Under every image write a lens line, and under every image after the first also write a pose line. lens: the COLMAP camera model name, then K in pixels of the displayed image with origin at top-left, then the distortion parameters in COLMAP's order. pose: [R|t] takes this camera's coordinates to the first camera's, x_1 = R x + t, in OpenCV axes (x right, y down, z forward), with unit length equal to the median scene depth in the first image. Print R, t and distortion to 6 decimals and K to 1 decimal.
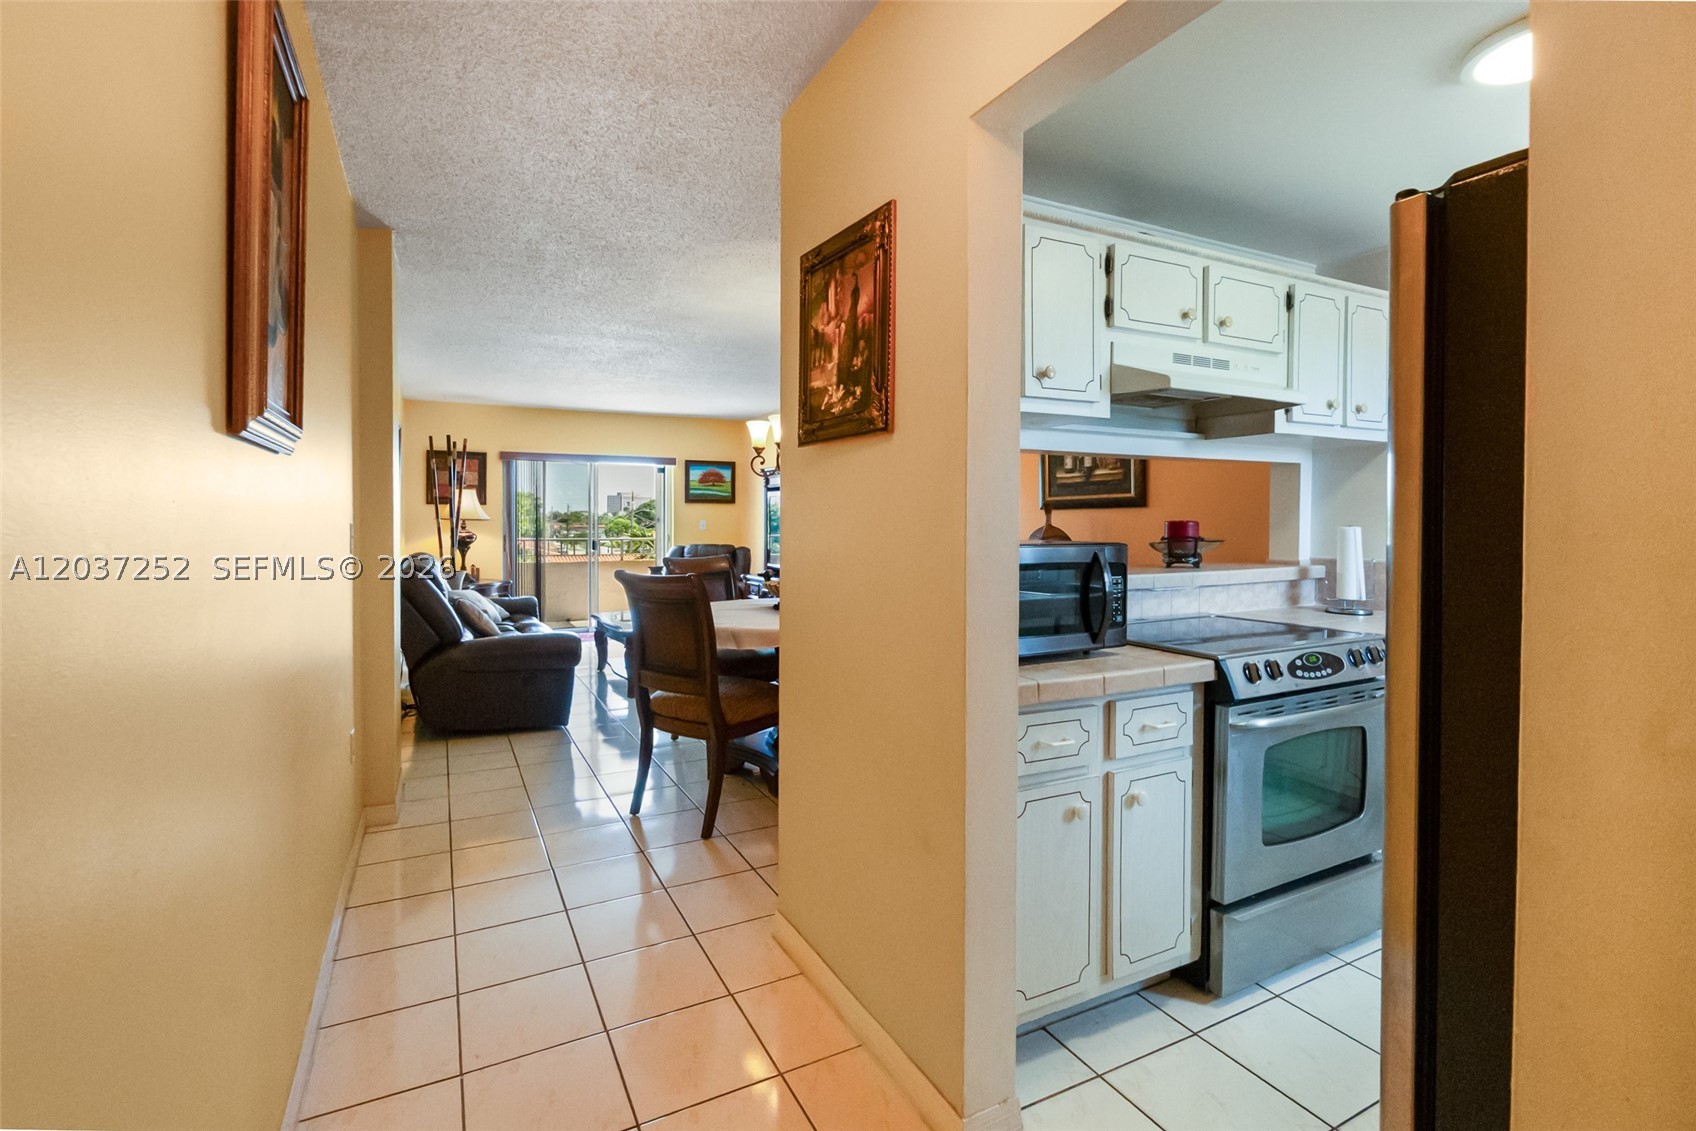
lens RADIAL K [[739.0, 0, 824.2], [0, 739.0, 543.3], [0, 0, 1]] dist [-0.000462, -0.000248]
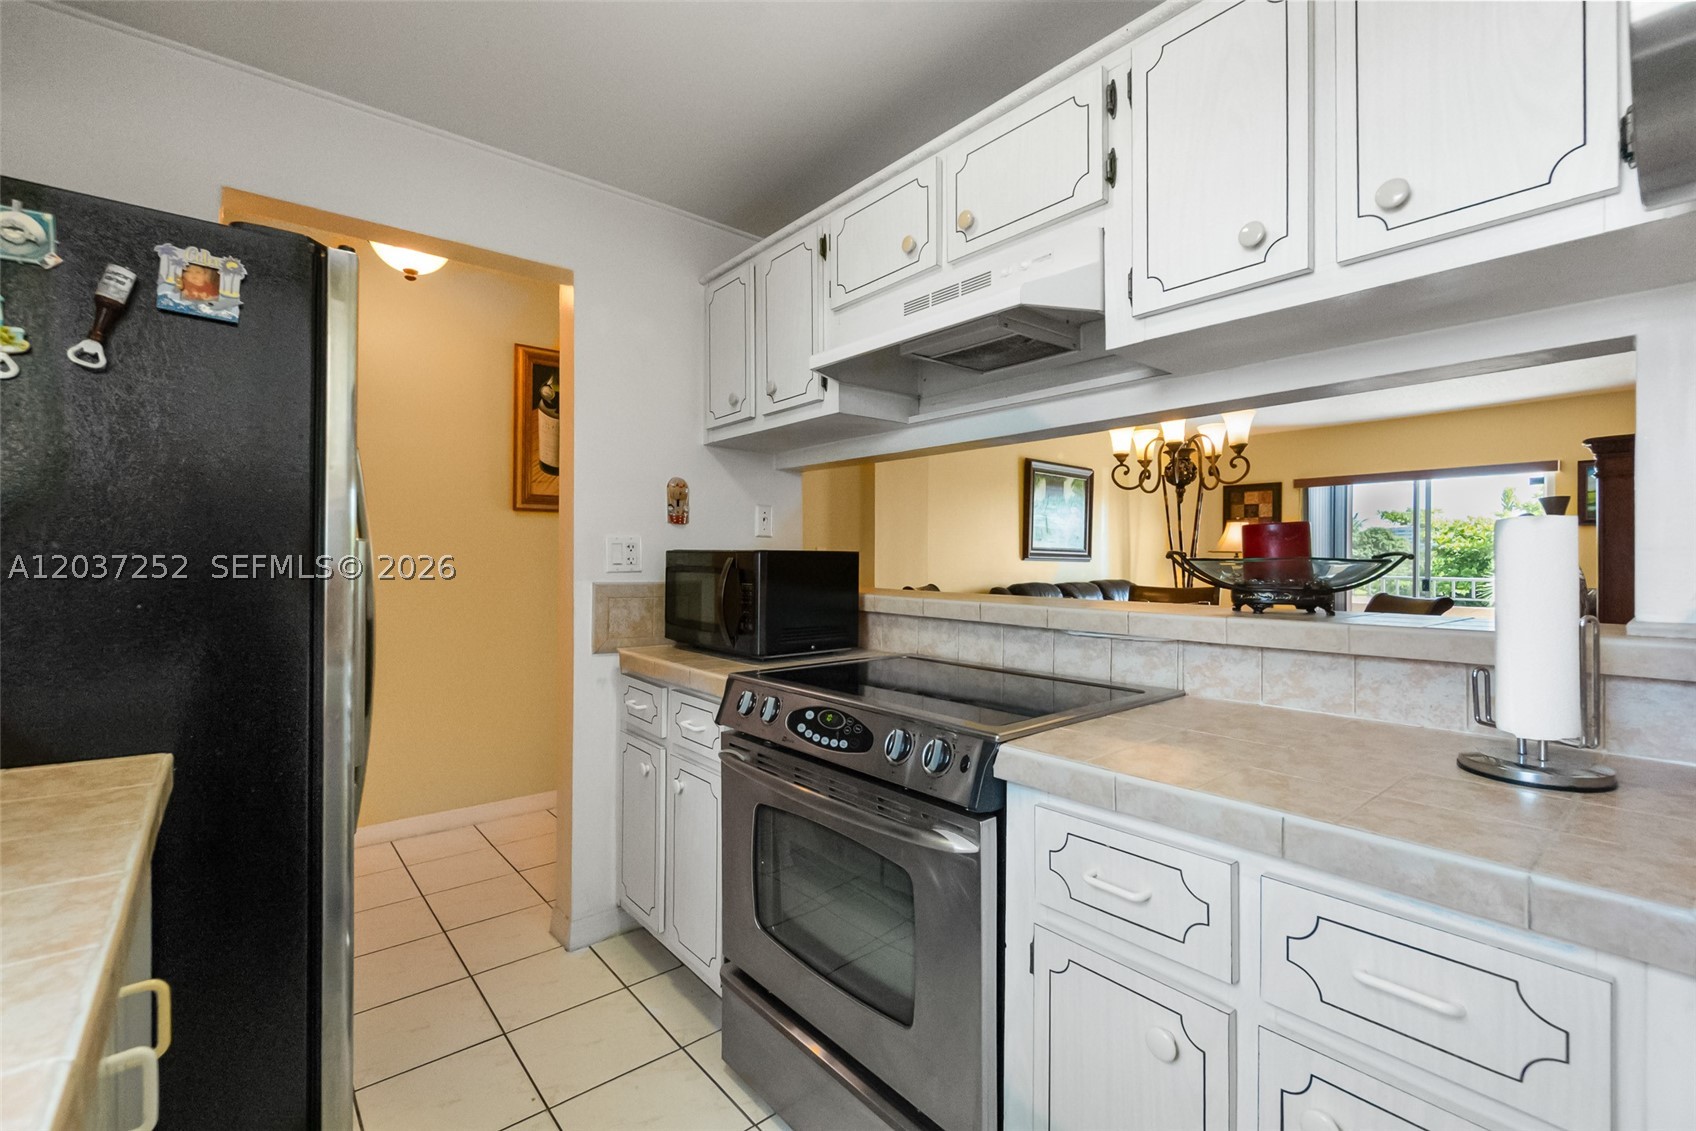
lens RADIAL K [[750.8, 0, 820.1], [0, 750.8, 558.4], [0, 0, 1]] dist [0.000085, -0.000092]
pose [[0.216486, 0.002022, -0.976284, 1.001072], [-0.037751, 0.999267, -0.006302, 0.010682], [0.975555, 0.038220, 0.216404, 0.627882]]
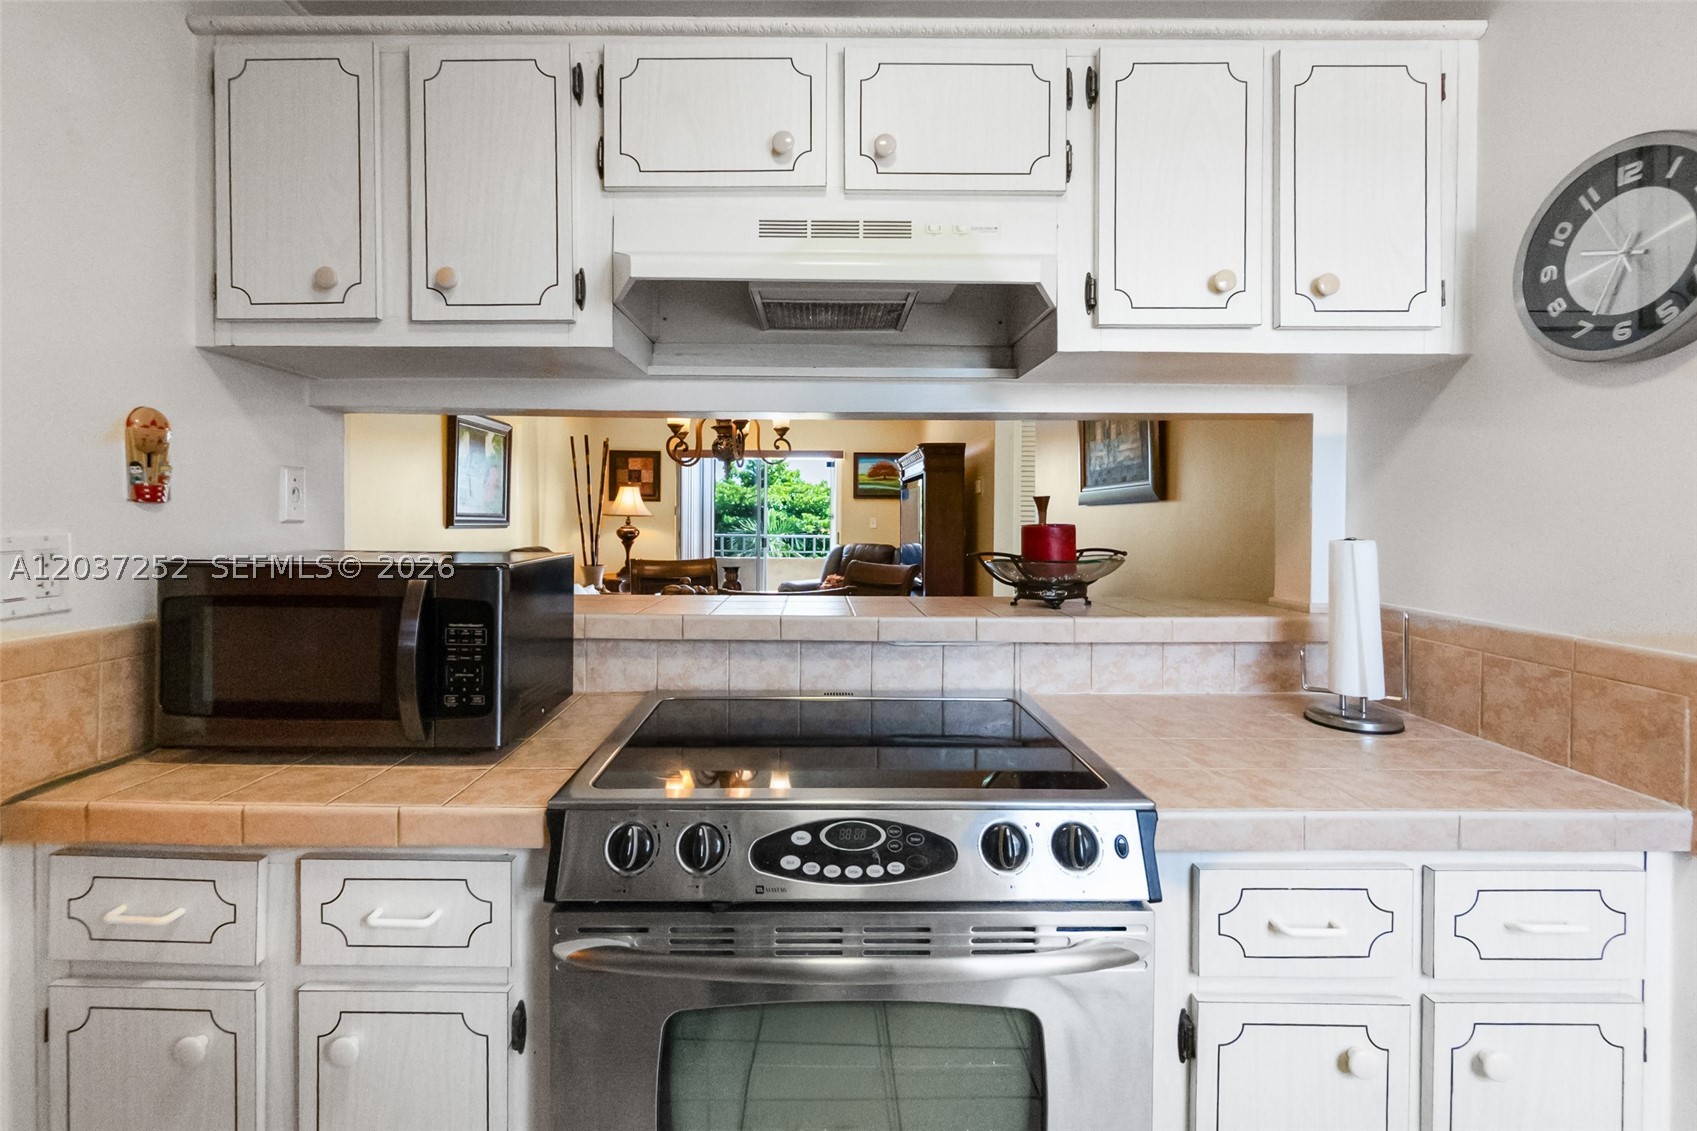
lens RADIAL K [[761.3, 0, 836.9], [0, 761.3, 519.7], [0, 0, 1]] dist [-0.004245, -0.000182]
pose [[0.901795, 0.008924, -0.432072, 0.639481], [-0.021252, 0.999493, -0.023711, -0.017937], [0.431642, 0.030564, 0.901527, 0.430478]]
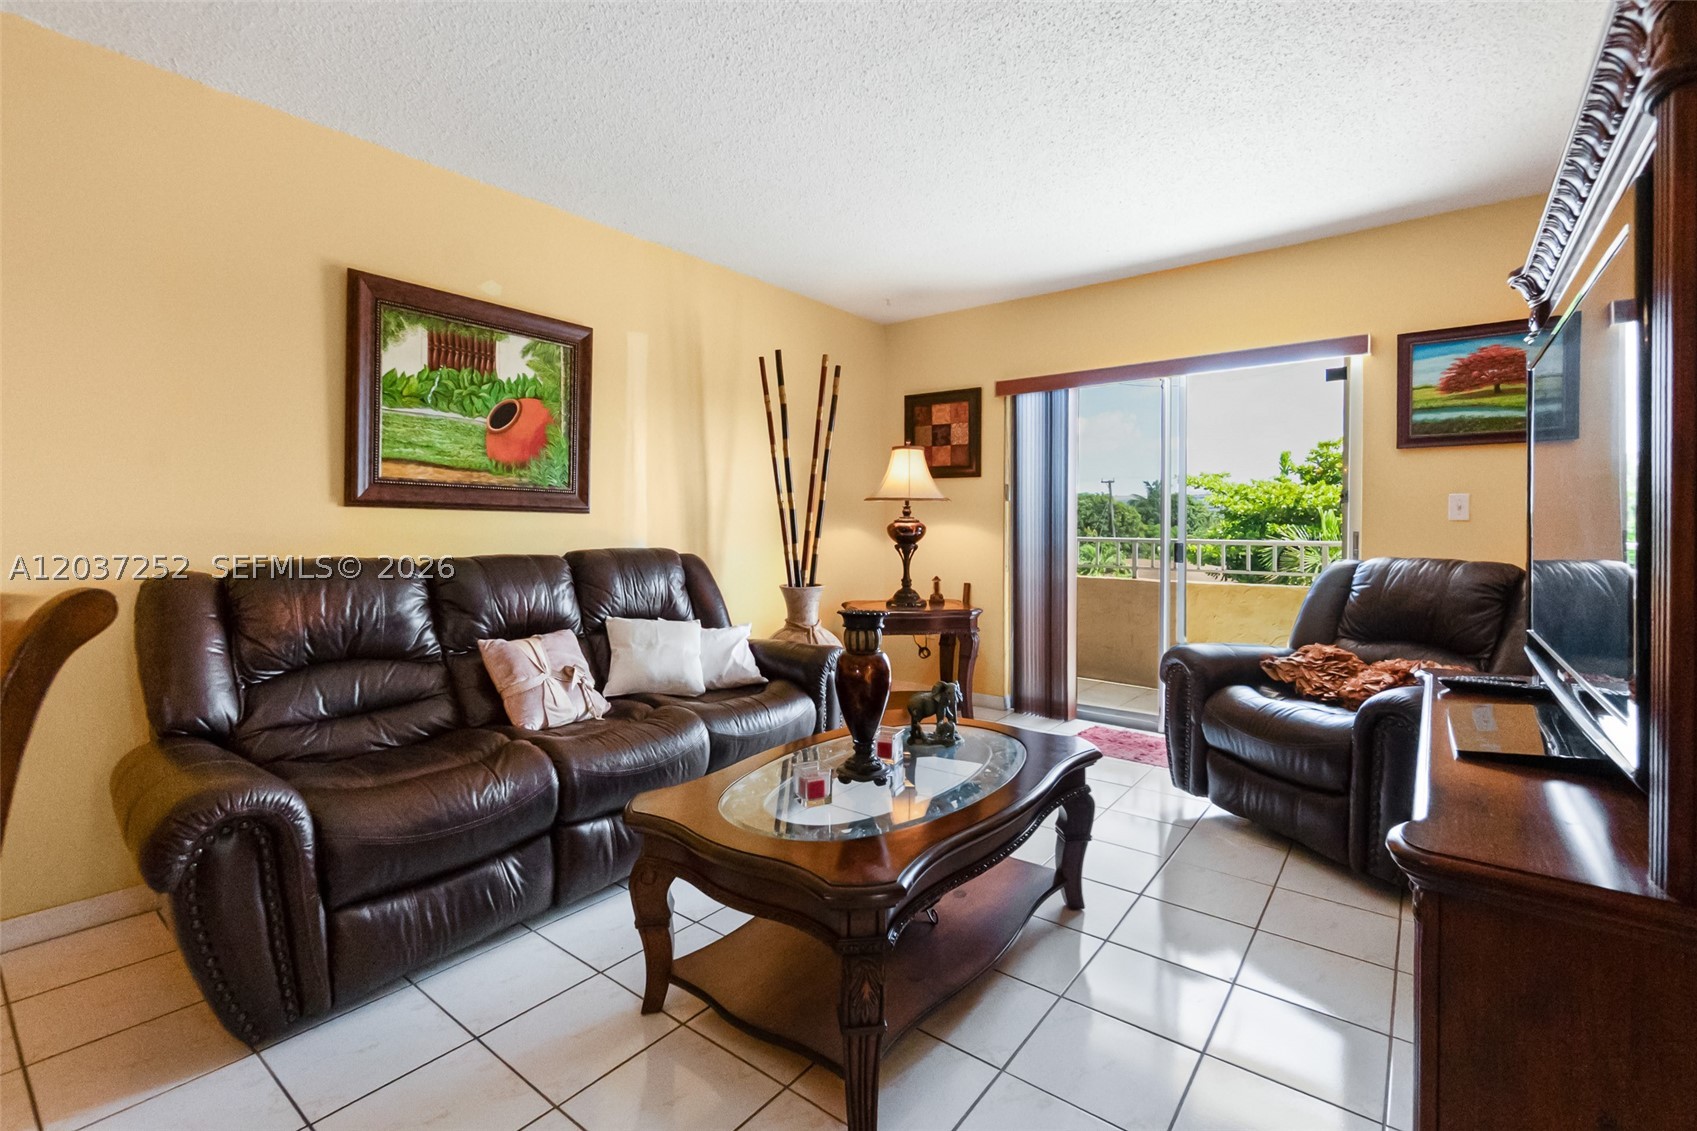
lens RADIAL K [[783.0, 0, 827.5], [0, 783.0, 529.5], [0, 0, 1]] dist [-0.001333, -0.000228]
pose [[0.419022, 0.008494, -0.907936, 0.164841], [-0.033972, 0.999403, -0.006328, -0.004238], [0.907340, 0.033496, 0.419061, 1.797779]]
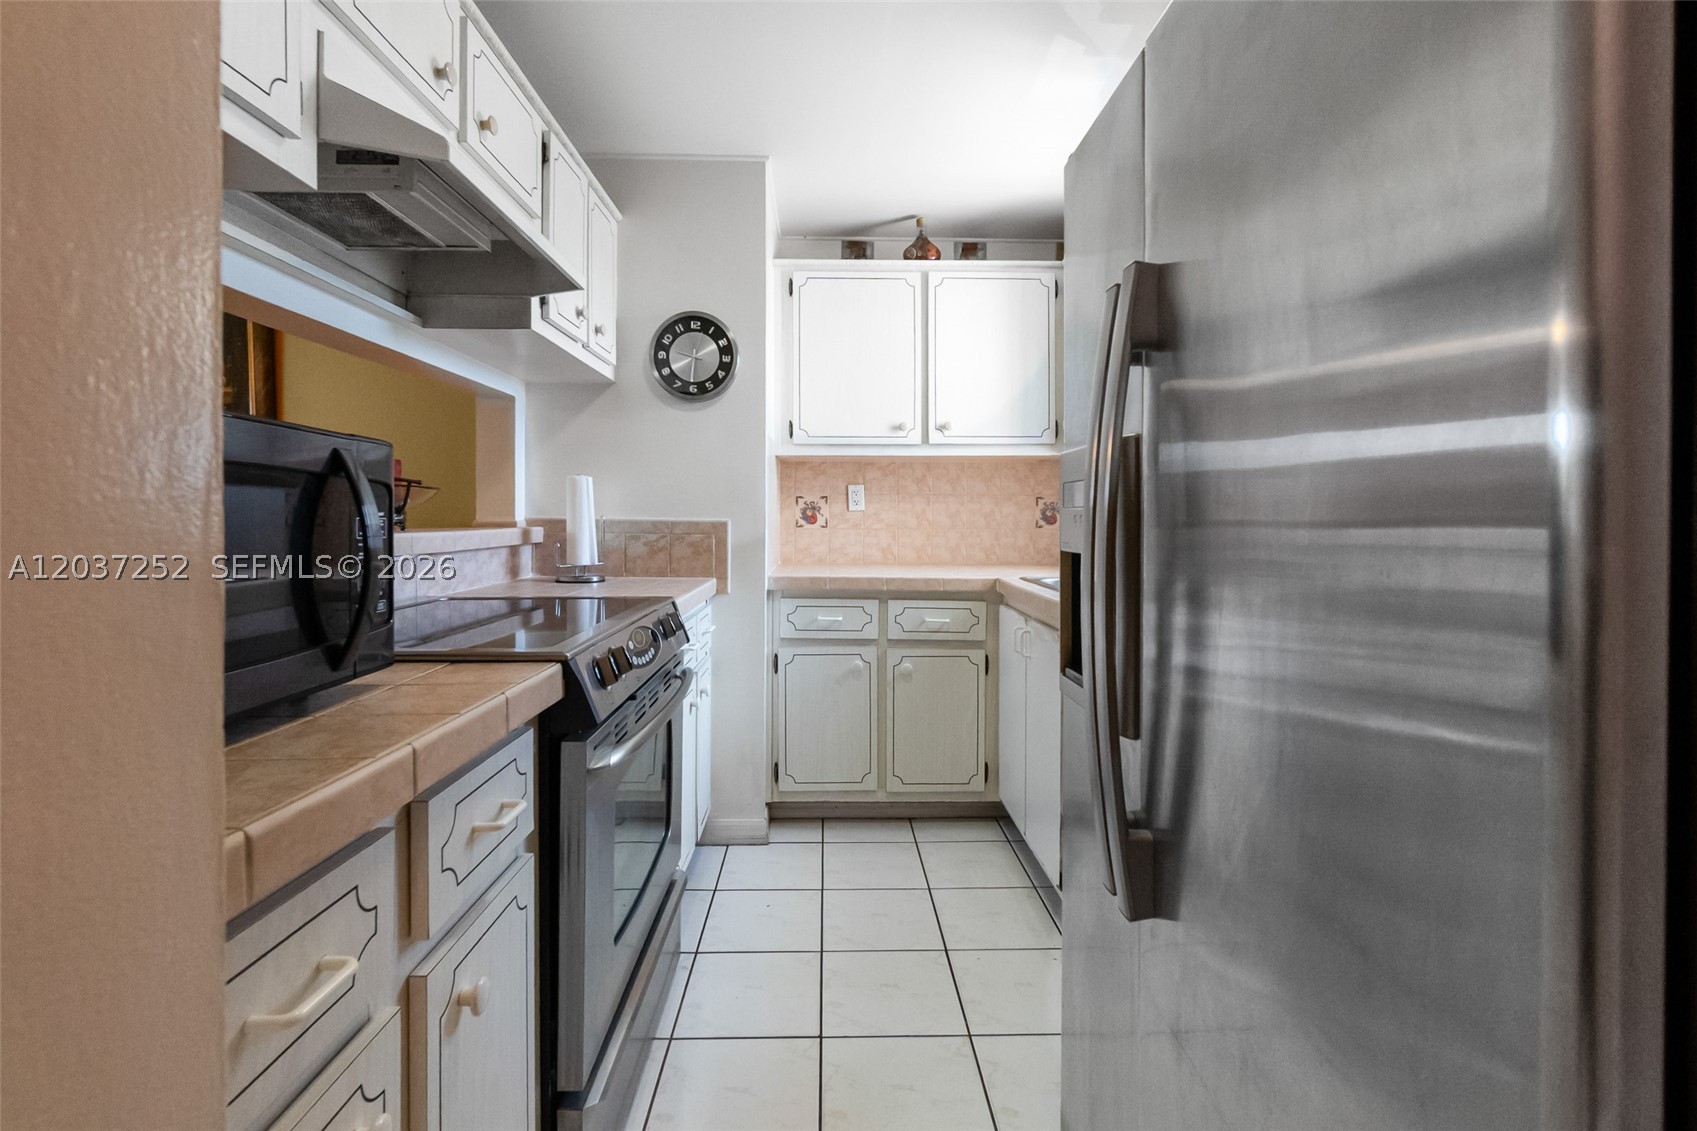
lens RADIAL K [[754.5, 0, 850.4], [0, 754.5, 524.1], [0, 0, 1]] dist [-0.012323, 0.000223]
pose [[0.409310, -0.005561, 0.912379, 0.070876], [0.025932, 0.999648, -0.005541, 0.044441], [-0.912027, 0.025927, 0.409310, 0.394577]]
